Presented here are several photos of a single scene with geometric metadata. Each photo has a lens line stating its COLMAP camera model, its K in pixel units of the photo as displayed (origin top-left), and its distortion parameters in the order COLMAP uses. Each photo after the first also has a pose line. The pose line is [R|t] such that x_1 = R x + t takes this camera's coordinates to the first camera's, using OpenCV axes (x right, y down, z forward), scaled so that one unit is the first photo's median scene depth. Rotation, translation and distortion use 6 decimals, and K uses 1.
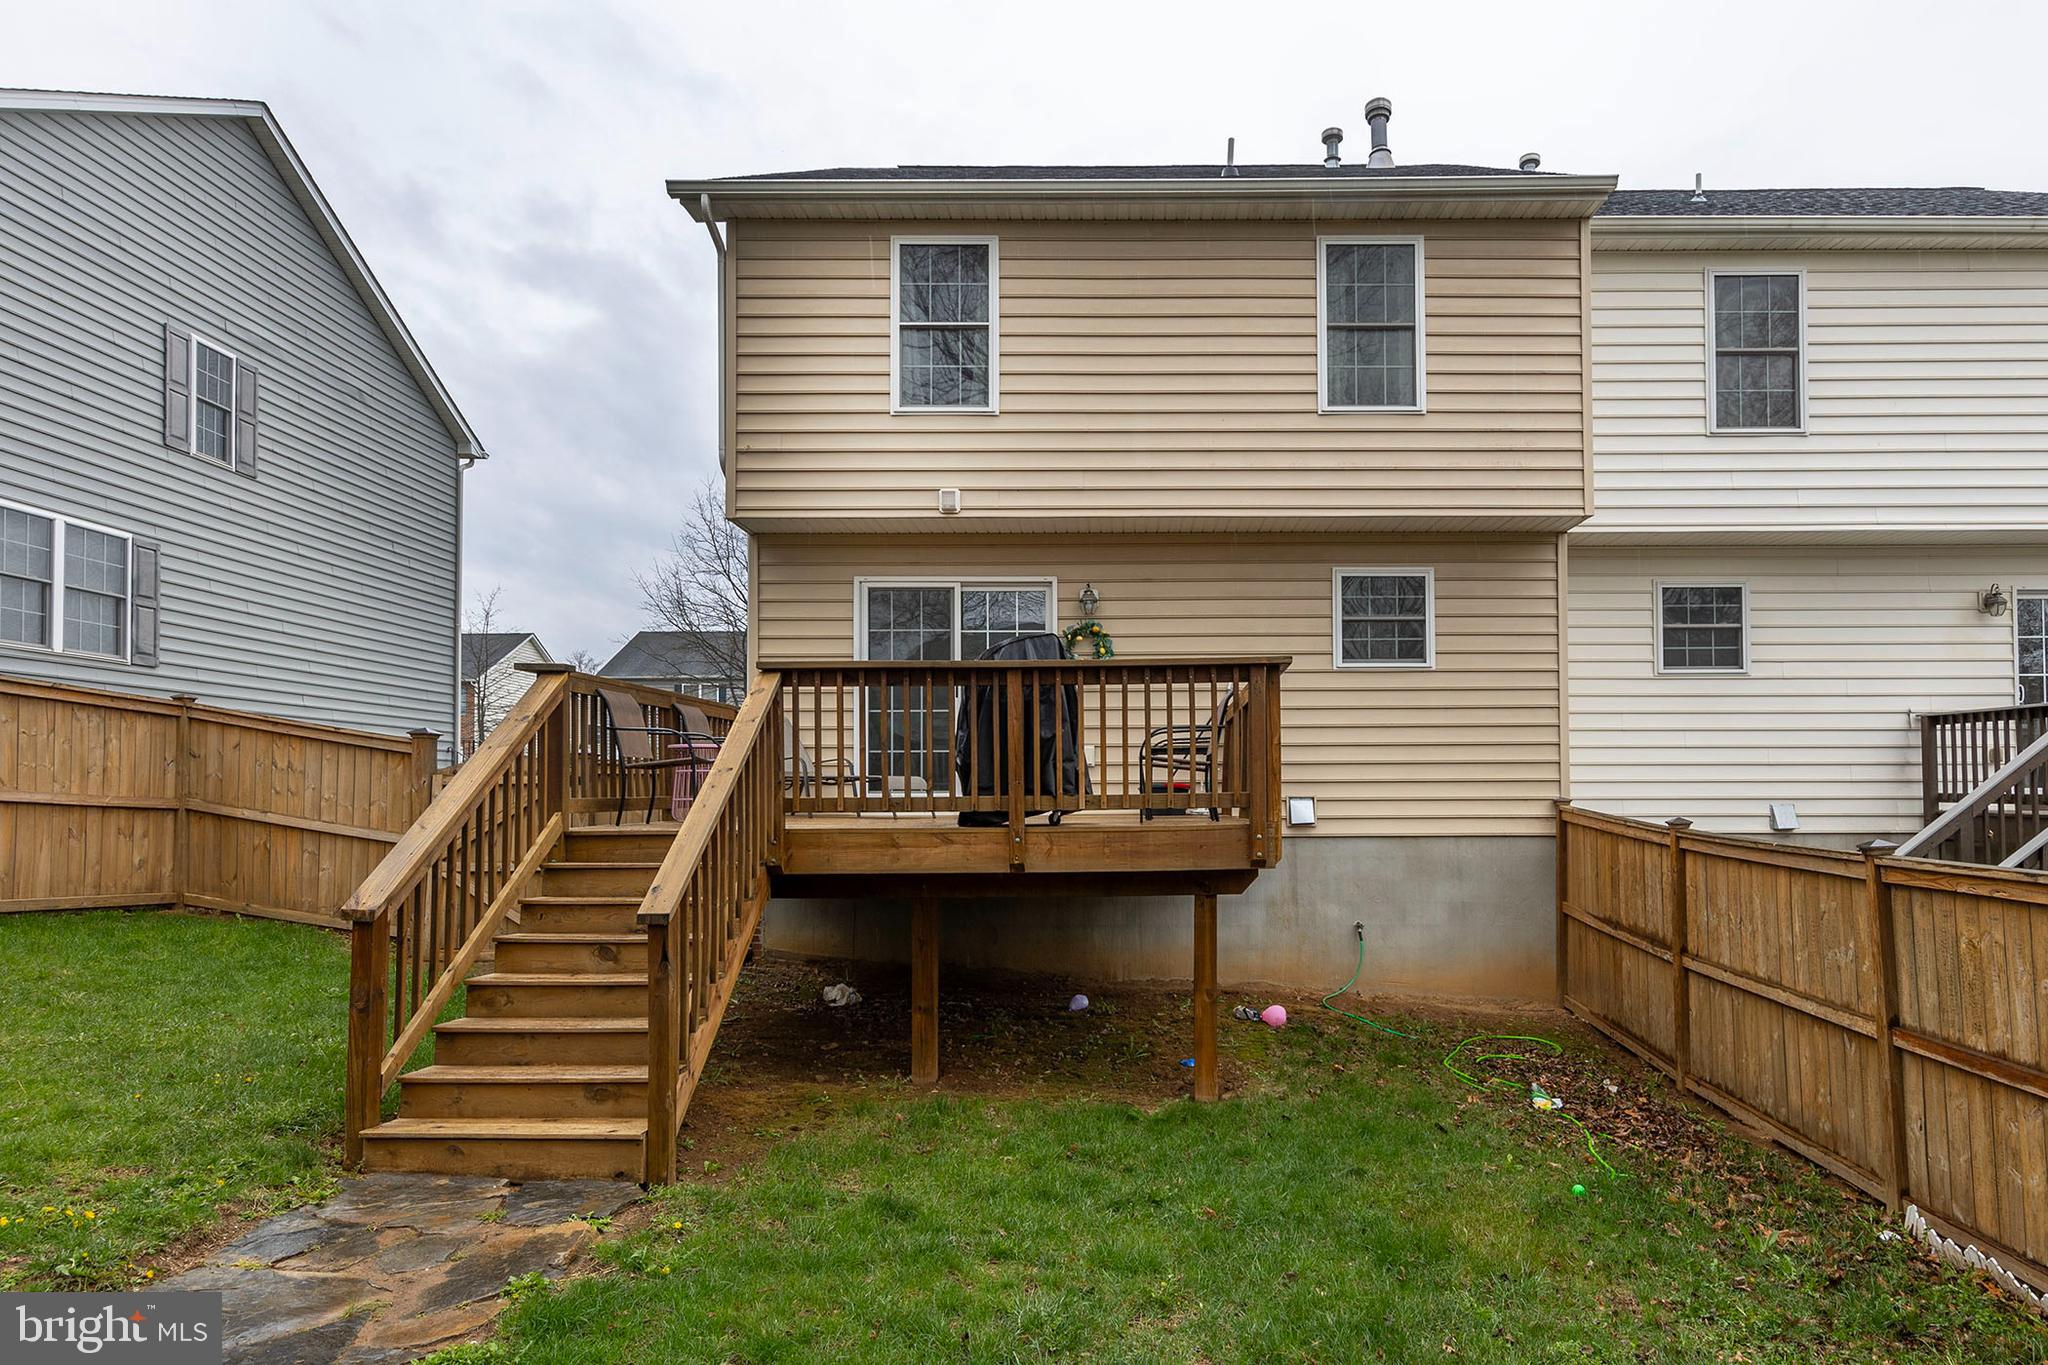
lens RADIAL K [[1090.2, 0, 1023.7], [0, 1090.2, 681.7], [0, 0, 1]] dist [0.014928, 0.001805]
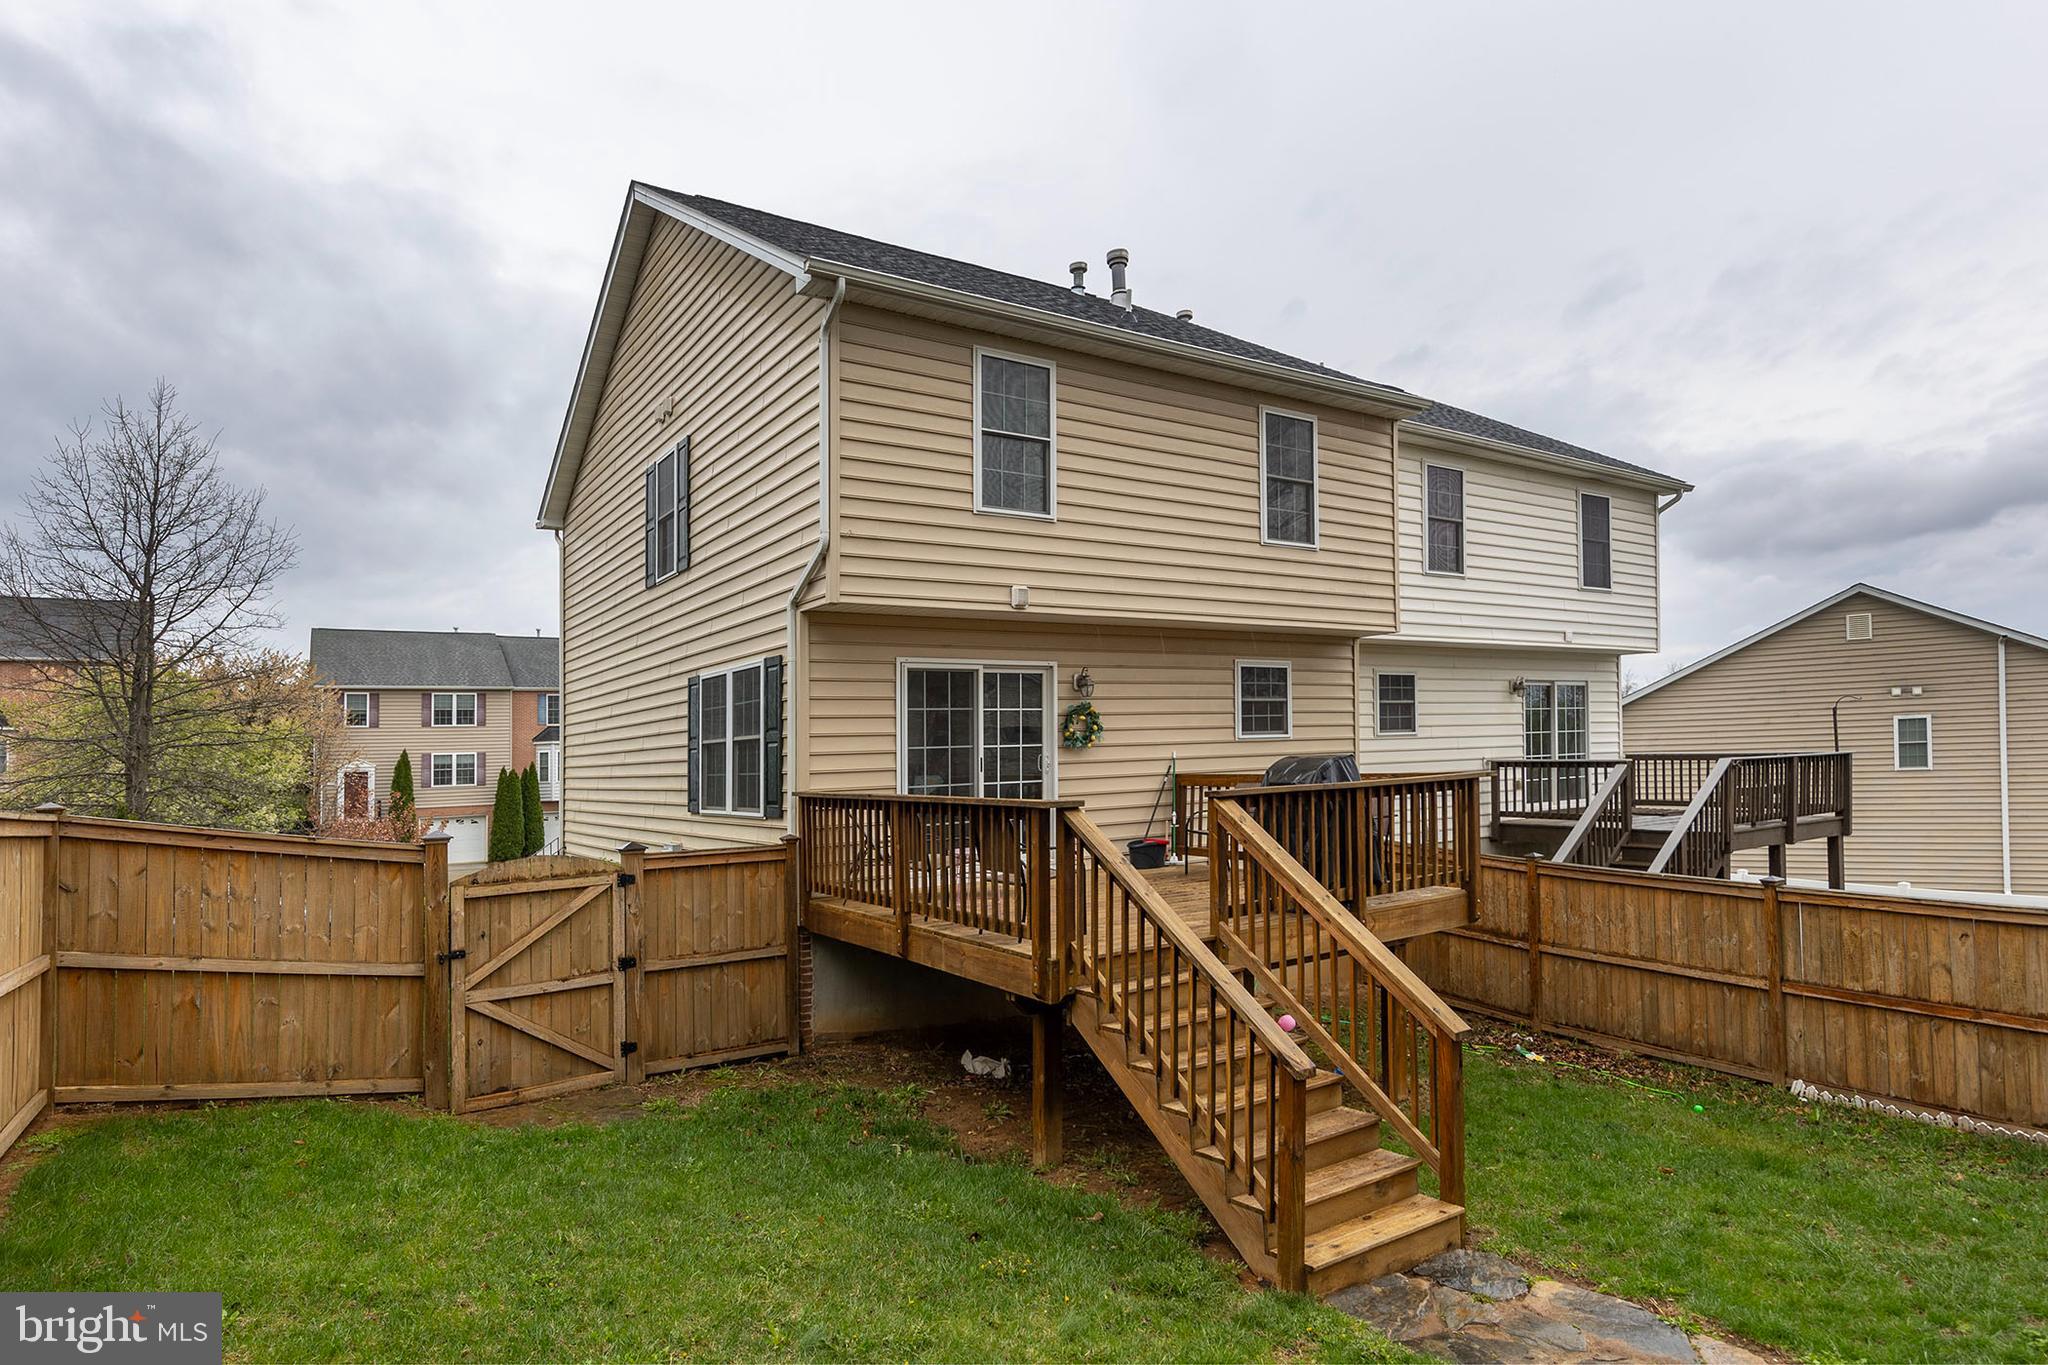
lens RADIAL K [[1045.8, 0, 1022.0], [0, 1045.8, 685.5], [0, 0, 1]] dist [0.016719, -0.001199]
pose [[0.853639, 0.012812, 0.520708, -0.584829], [-0.014941, 0.999888, -0.000108, -0.073808], [-0.520651, -0.007688, 0.853735, 0.097850]]
